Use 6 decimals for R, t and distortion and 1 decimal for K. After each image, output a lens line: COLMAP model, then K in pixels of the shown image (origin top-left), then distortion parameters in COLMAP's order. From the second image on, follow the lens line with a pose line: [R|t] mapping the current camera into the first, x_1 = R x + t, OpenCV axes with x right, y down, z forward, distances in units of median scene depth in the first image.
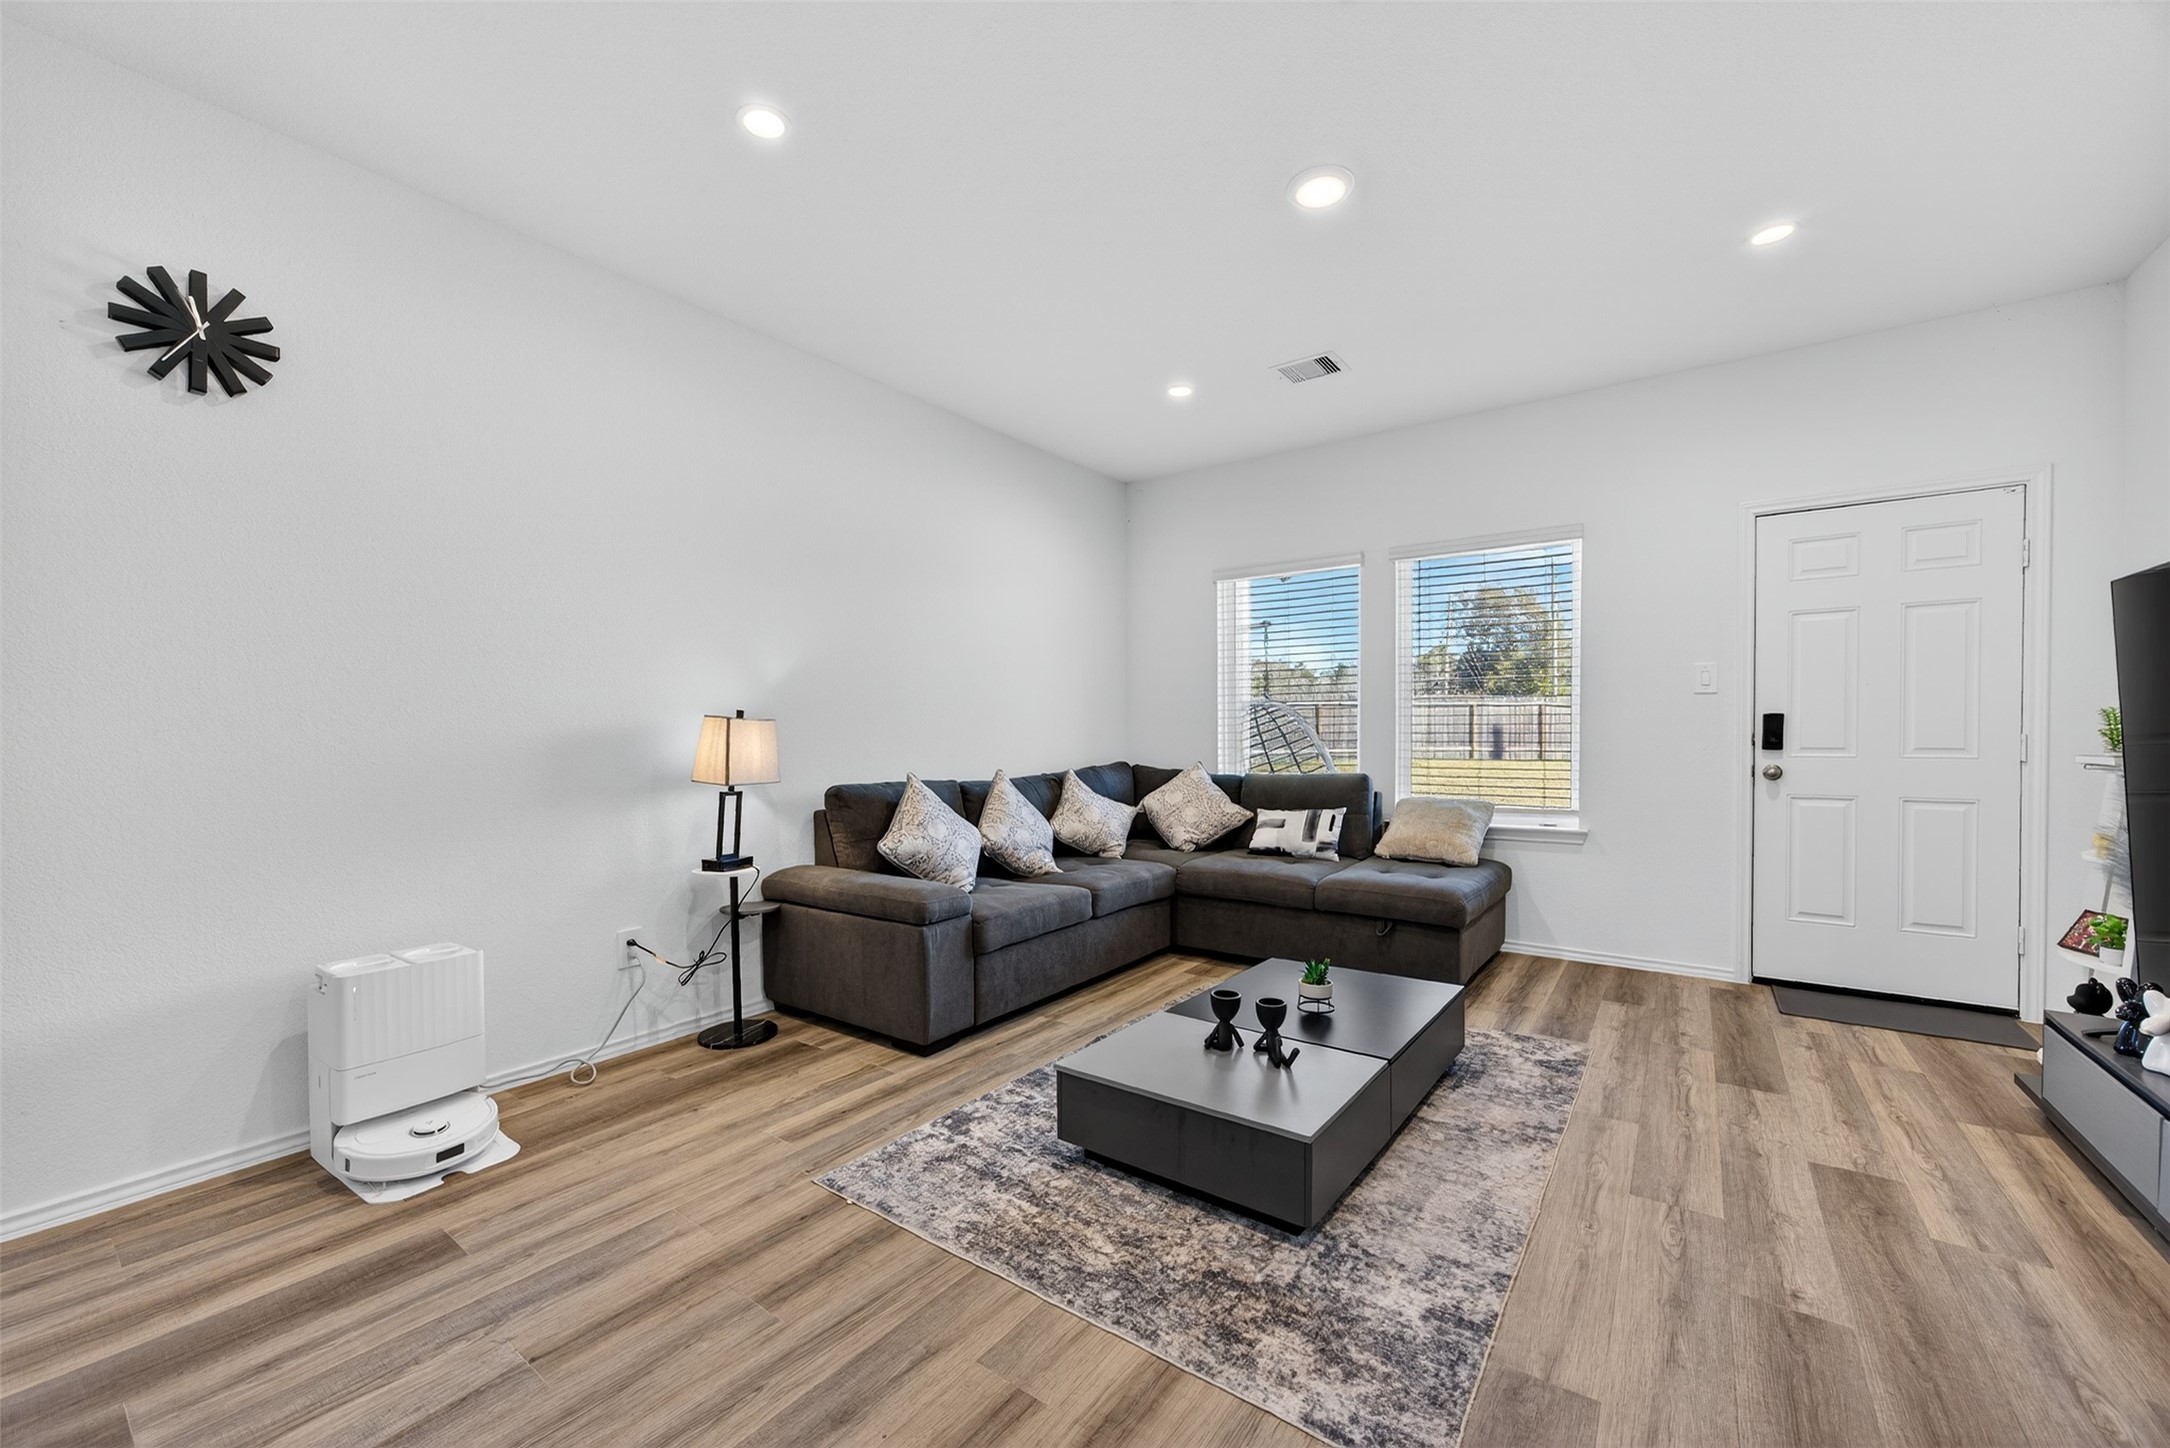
lens RADIAL K [[827.5, 0, 1123.6], [0, 827.5, 758.6], [0, 0, 1]] dist [-0.006590, 0.000360]
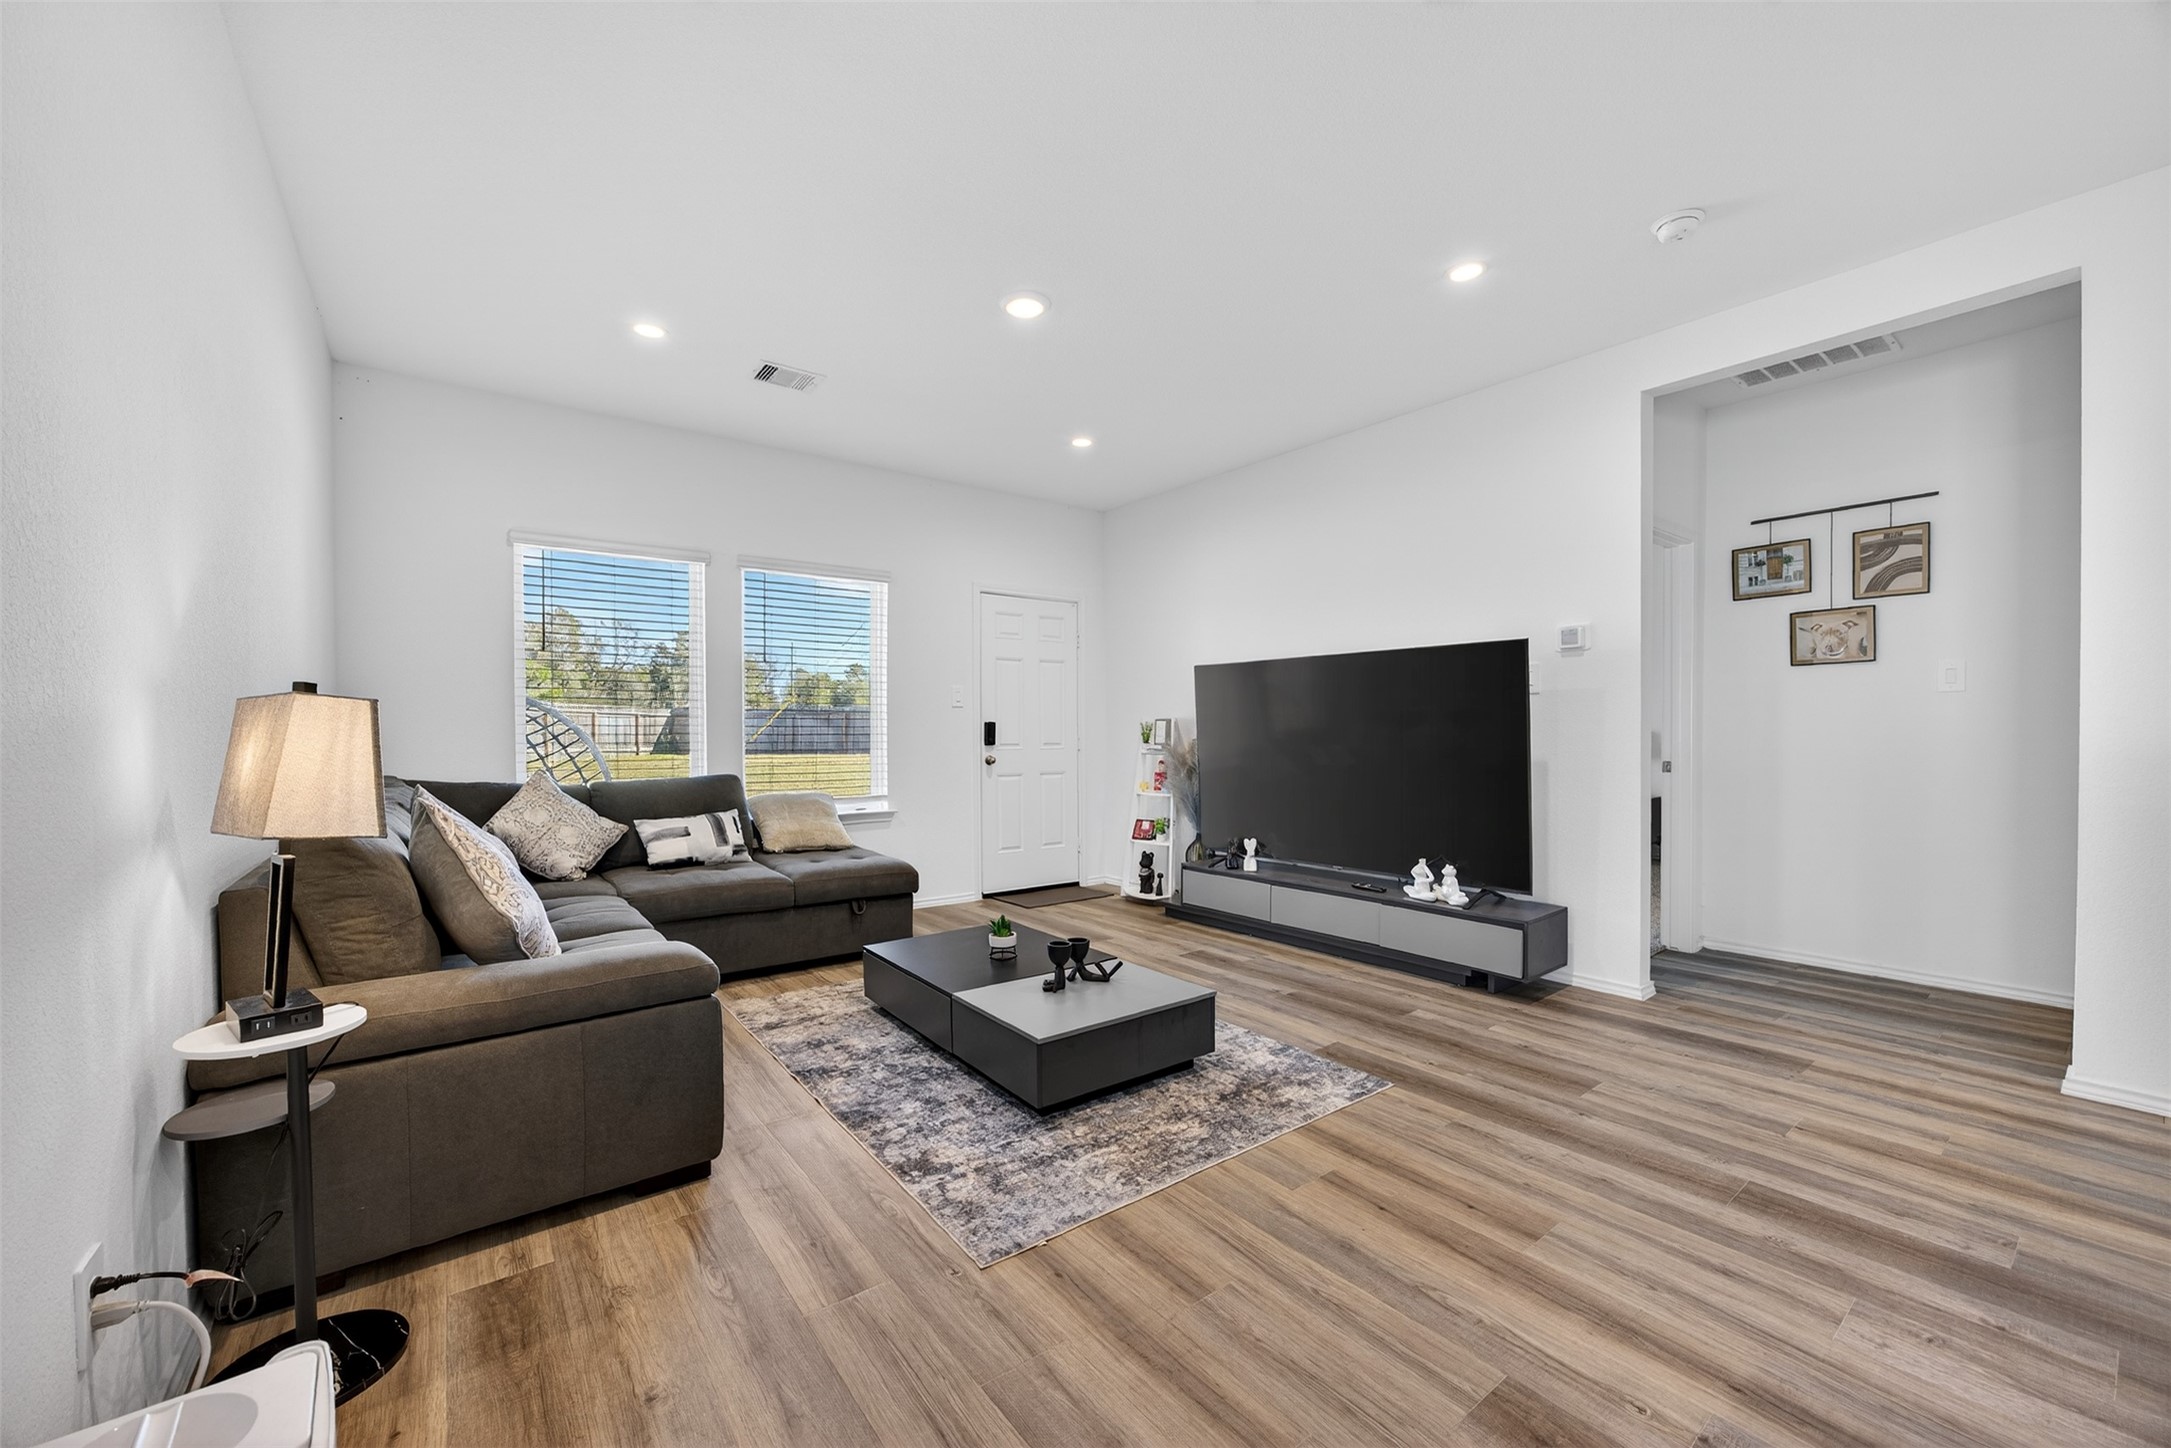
lens RADIAL K [[827.9, 0, 1076.8], [0, 827.9, 725.6], [0, 0, 1]] dist [-0.006590, 0.000360]
pose [[0.310939, 0.018519, 0.950249, -1.016845], [0.034264, 0.998942, -0.030680, 0.009384], [-0.949812, 0.042099, 0.309975, 0.578773]]
